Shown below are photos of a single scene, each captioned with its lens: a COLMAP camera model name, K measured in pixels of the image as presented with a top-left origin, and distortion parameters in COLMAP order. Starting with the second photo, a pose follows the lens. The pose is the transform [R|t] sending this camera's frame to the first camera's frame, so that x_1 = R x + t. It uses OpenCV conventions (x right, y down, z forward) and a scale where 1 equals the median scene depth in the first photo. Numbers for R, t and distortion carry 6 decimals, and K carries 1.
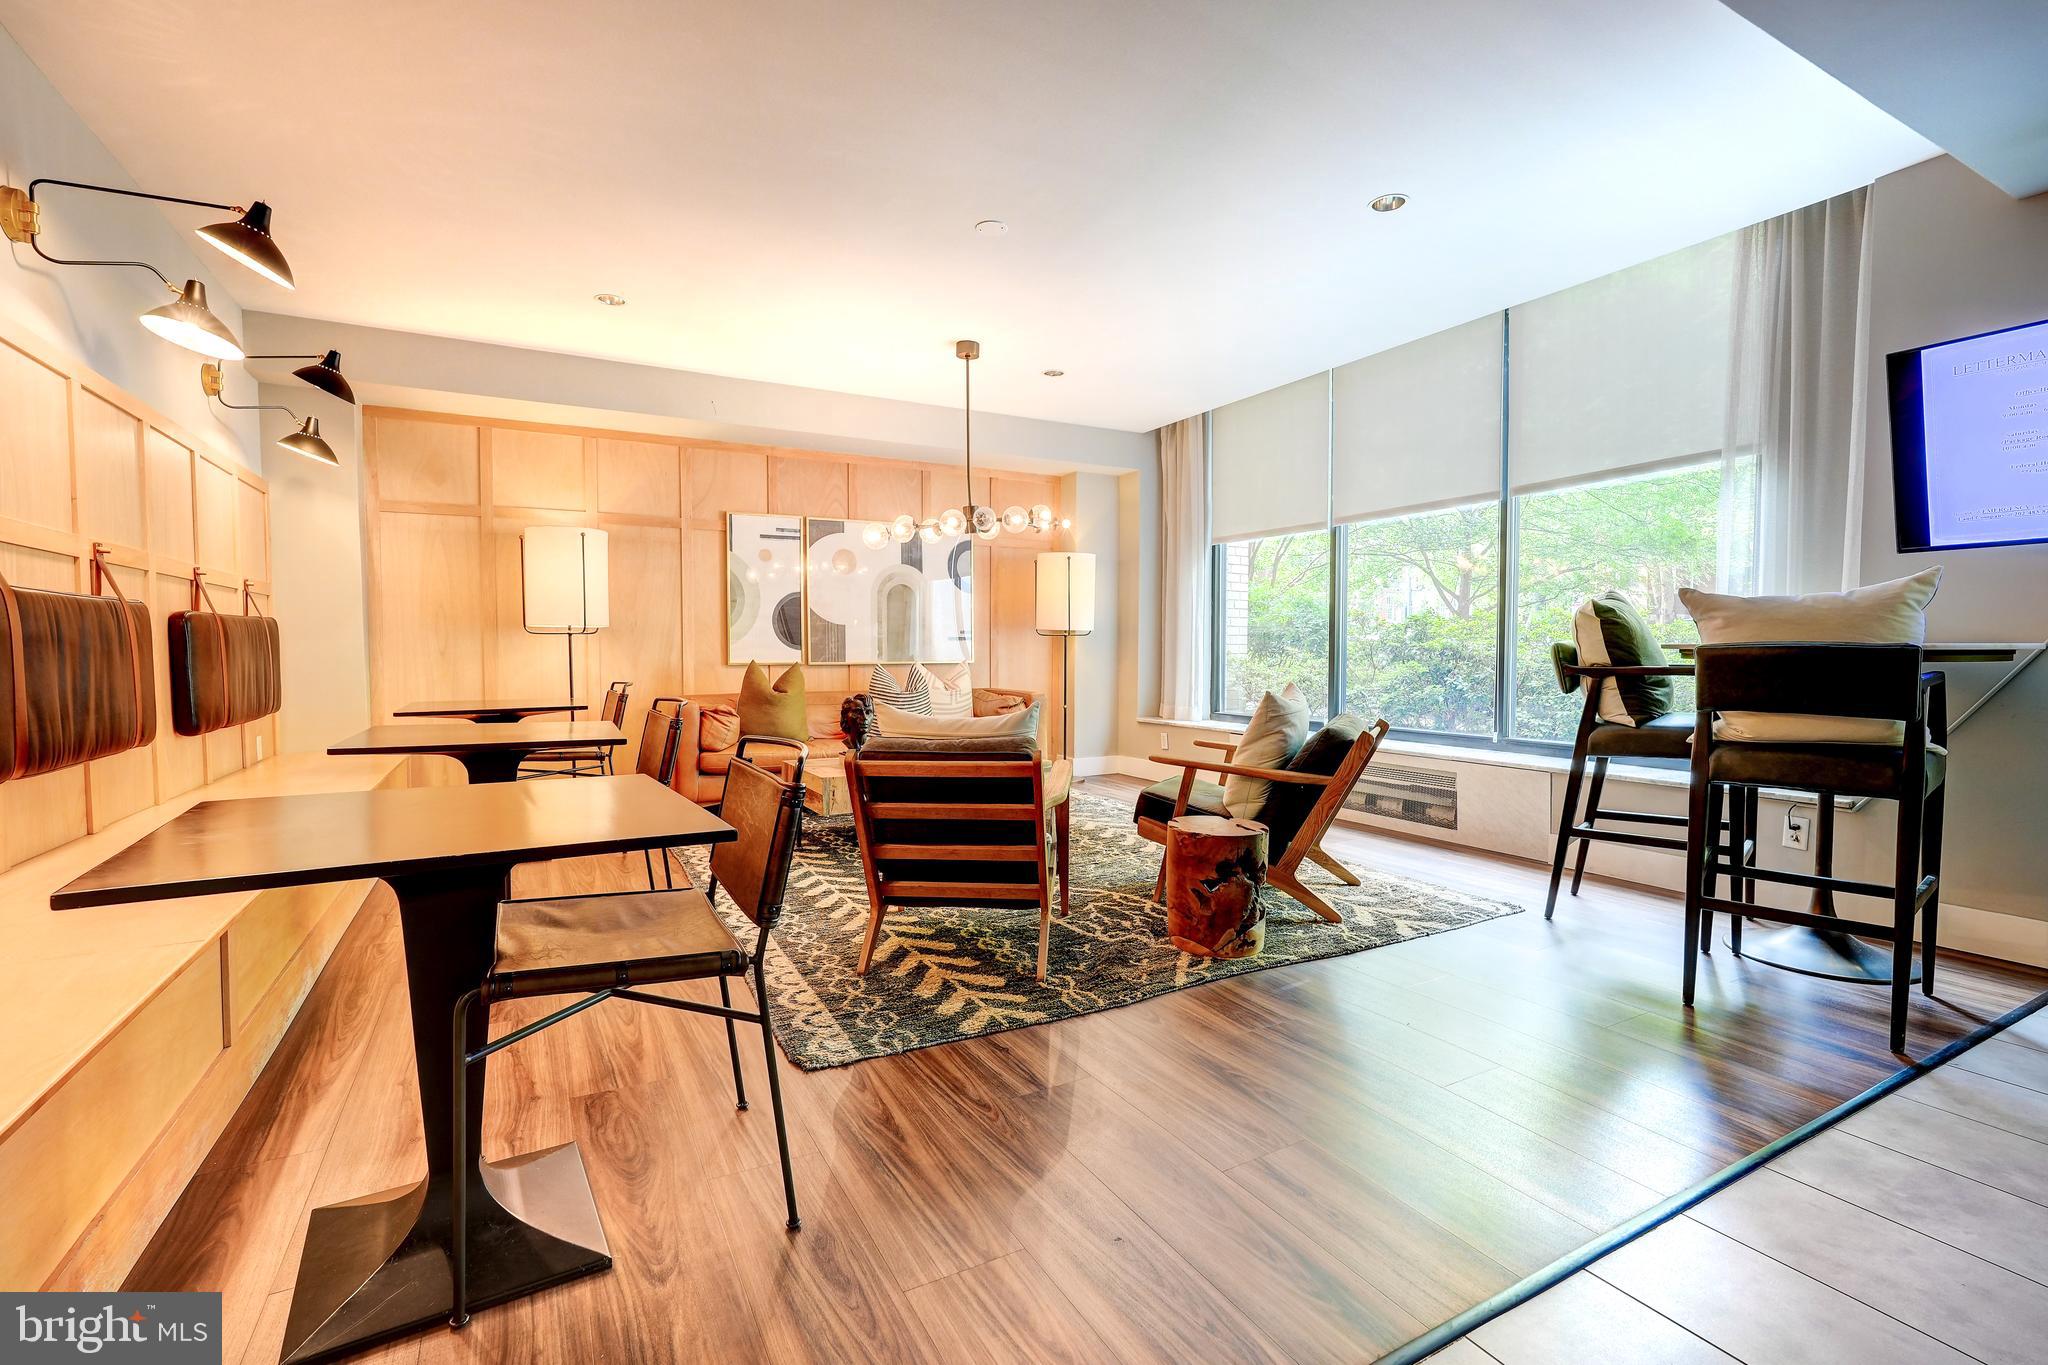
lens RADIAL K [[939.1, 0, 1024.0], [0, 939.1, 682.5], [0, 0, 1]] dist [-0.008842, 0.000588]
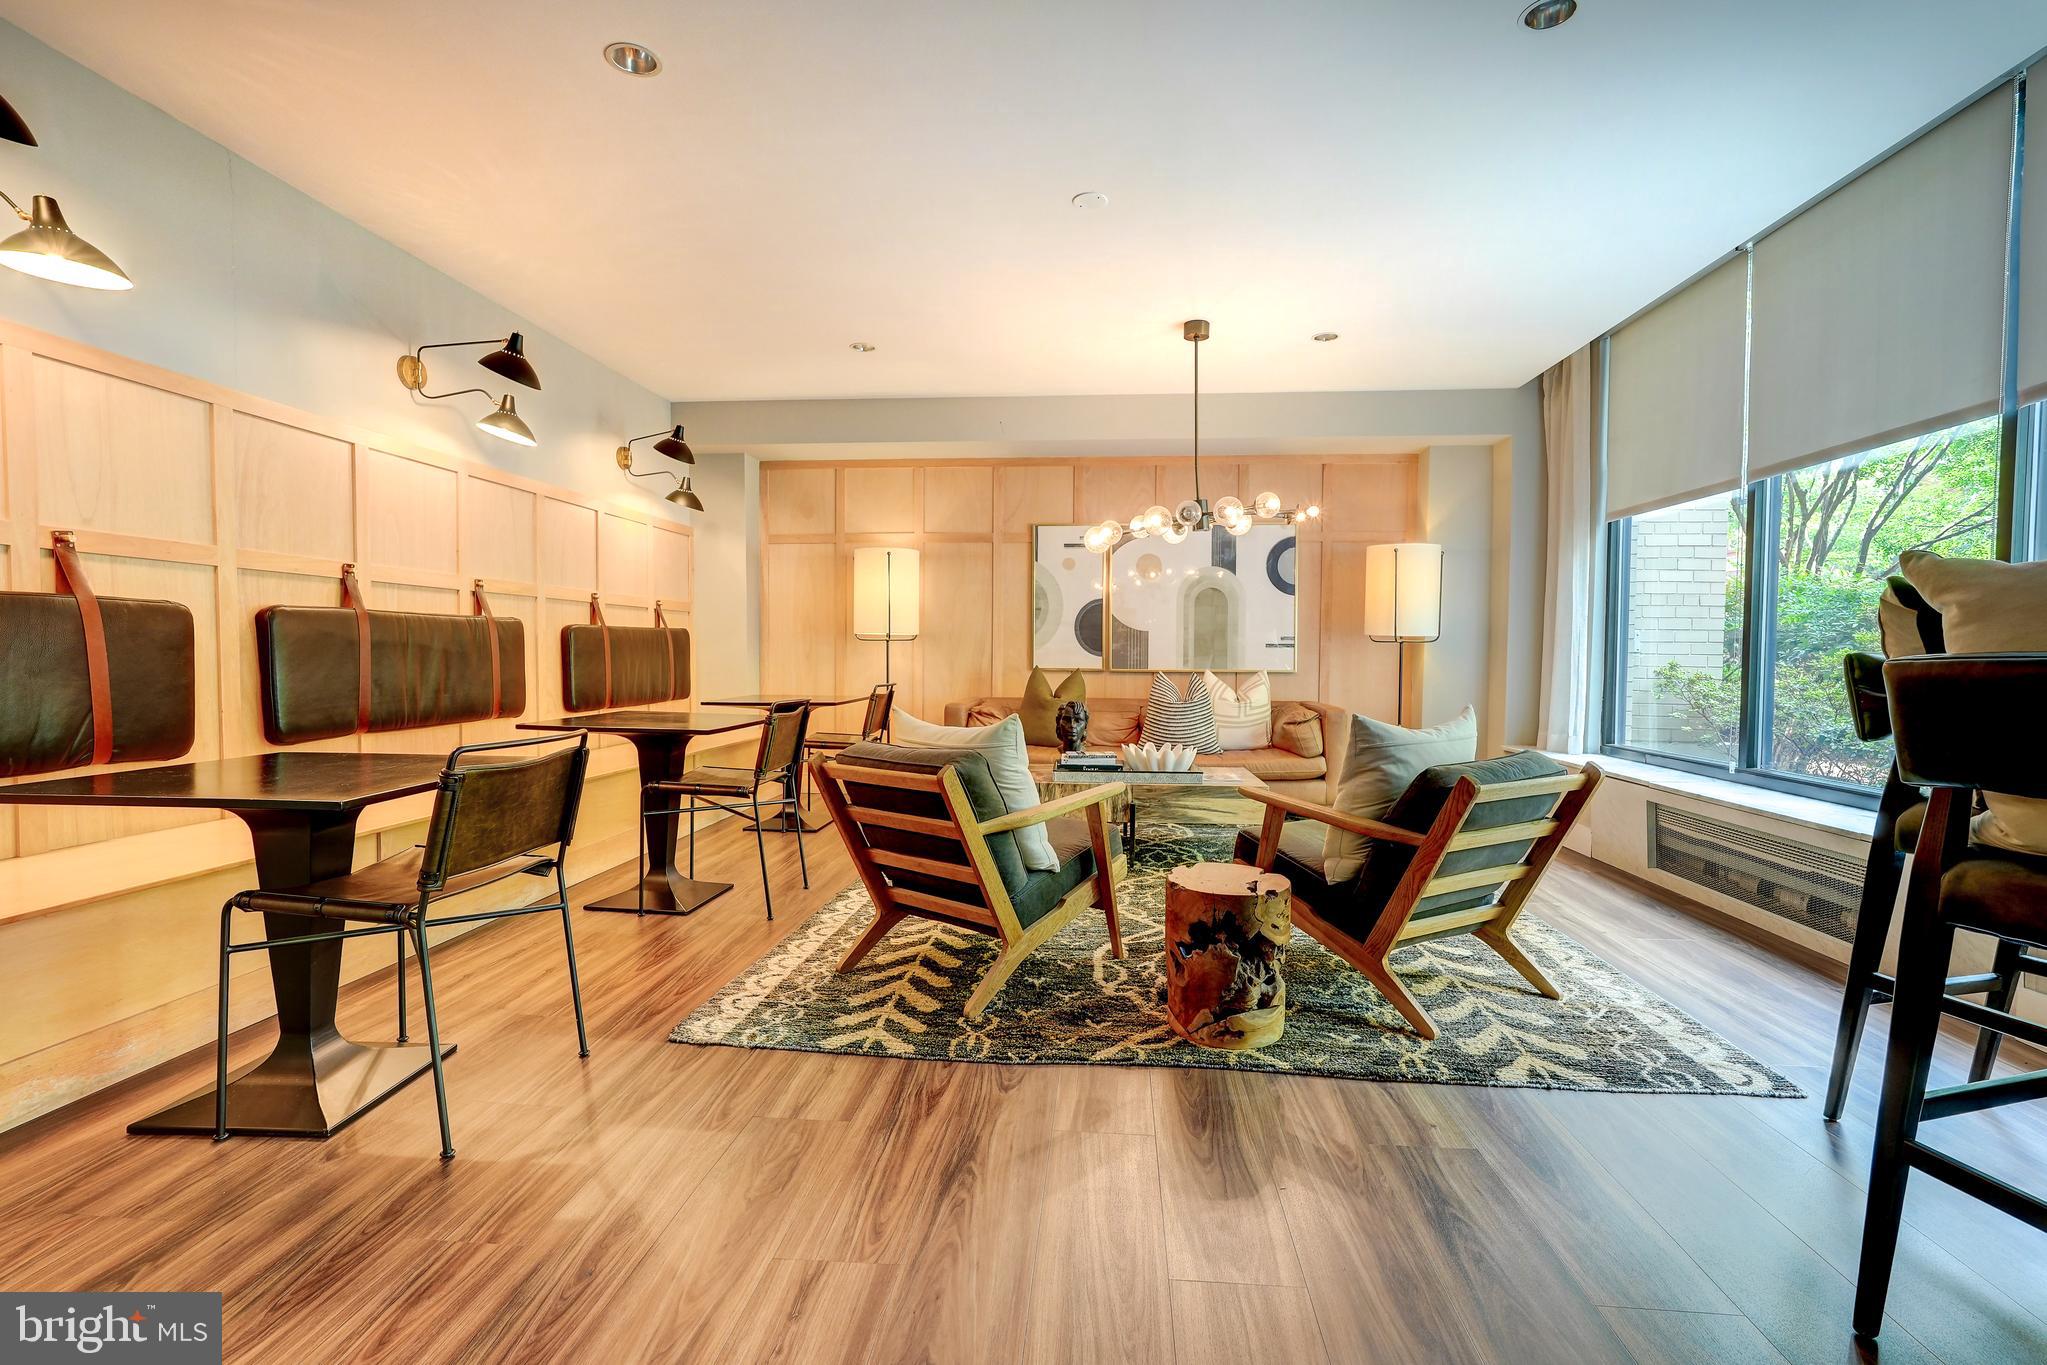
lens RADIAL K [[938.6, 0, 1023.5], [0, 938.6, 682.5], [0, 0, 1]] dist [-0.008842, 0.000588]
pose [[0.821711, 0.024551, -0.569376, 0.463305], [-0.029337, 0.999569, 0.000761, -0.008707], [0.569149, 0.016078, 0.822077, 0.218795]]
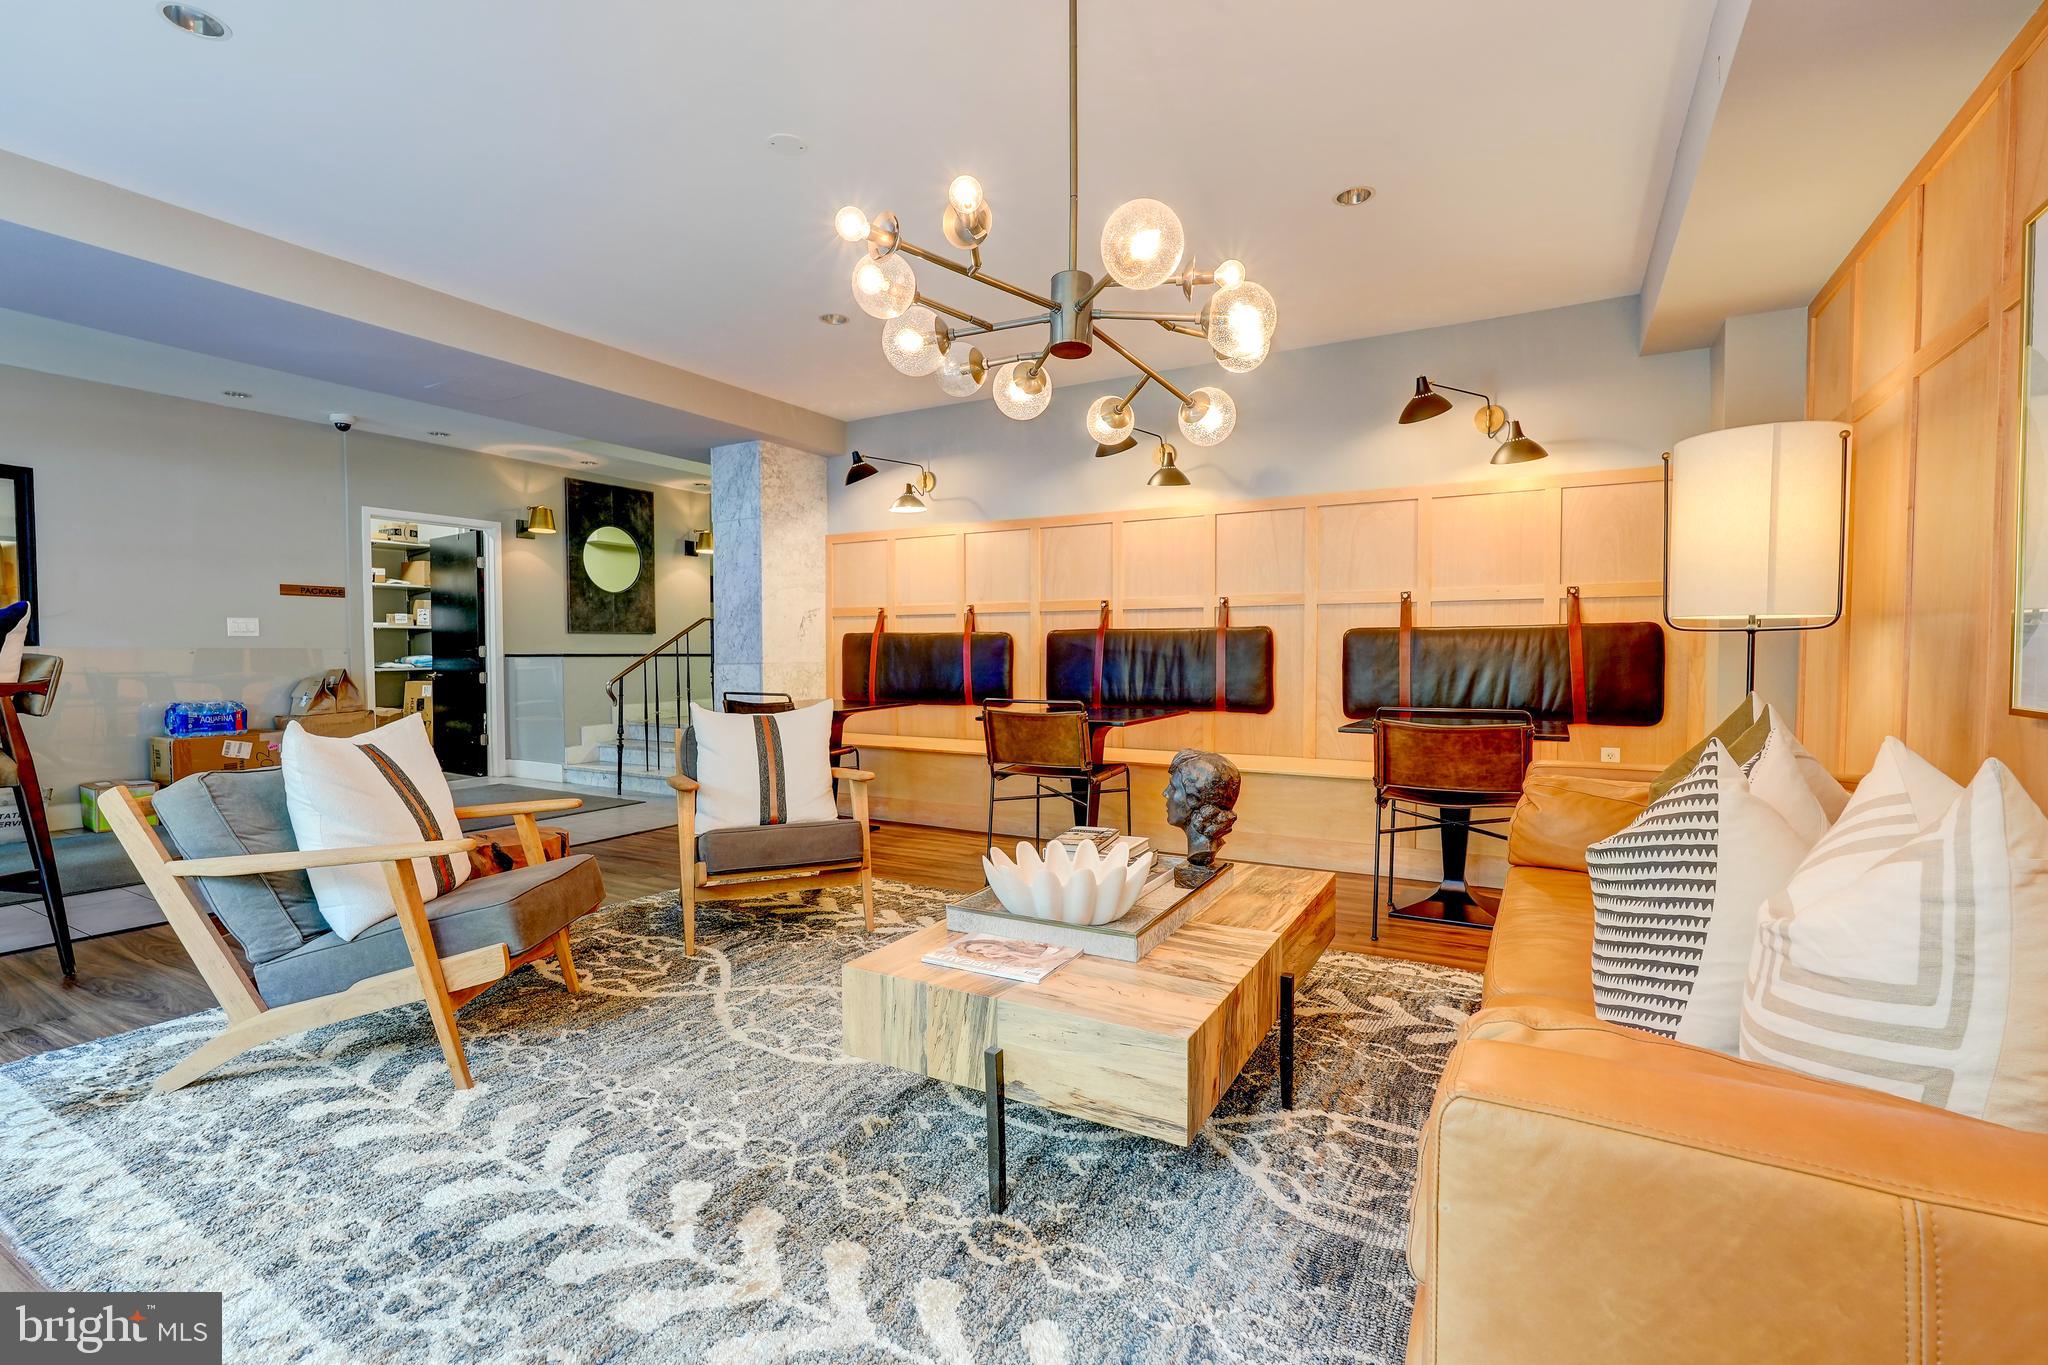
lens RADIAL K [[922.1, 0, 1027.4], [0, 922.1, 679.8], [0, 0, 1]] dist [-0.020932, 0.011572]
pose [[-0.855990, 0.018507, -0.516662, 0.215355], [-0.015534, 0.997987, 0.061485, -0.073531], [0.516760, 0.060657, -0.853979, 1.892706]]
